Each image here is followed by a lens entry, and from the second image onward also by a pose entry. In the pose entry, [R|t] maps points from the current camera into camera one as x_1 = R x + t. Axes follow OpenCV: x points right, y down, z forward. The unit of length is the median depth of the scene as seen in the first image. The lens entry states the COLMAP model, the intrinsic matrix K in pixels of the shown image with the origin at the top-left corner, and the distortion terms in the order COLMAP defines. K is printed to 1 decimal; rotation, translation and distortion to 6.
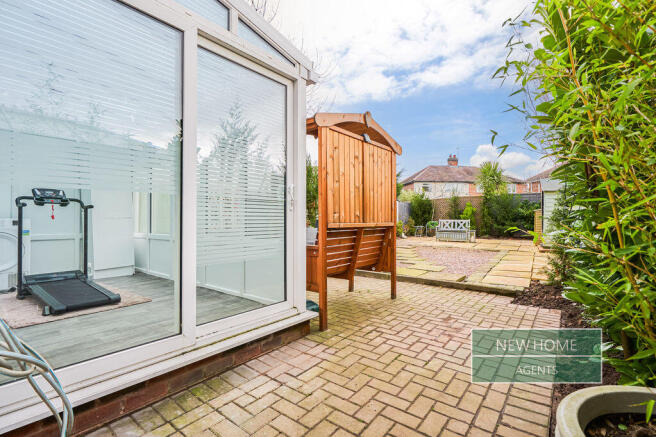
lens RADIAL K [[308.1, 0, 332.9], [0, 308.1, 220.6], [0, 0, 1]] dist [-0.004424, 0.000905]
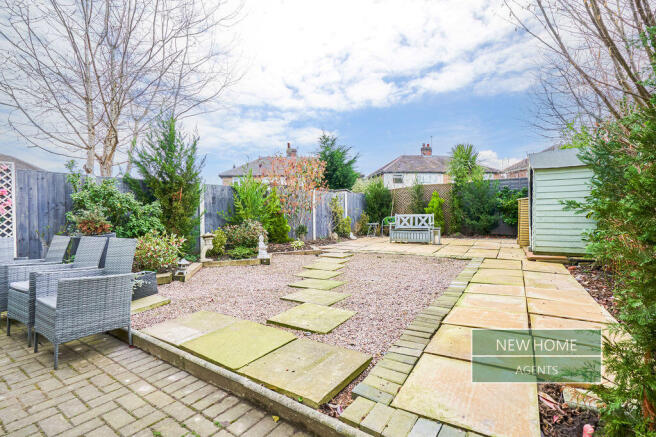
lens RADIAL K [[308.1, 0, 324.3], [0, 308.1, 216.3], [0, 0, 1]] dist [-0.004424, 0.000905]
pose [[0.999266, -0.018882, 0.033341, 0.134875], [0.018836, 0.999821, 0.001707, -0.003039], [-0.033368, -0.001077, 0.999443, 0.225068]]
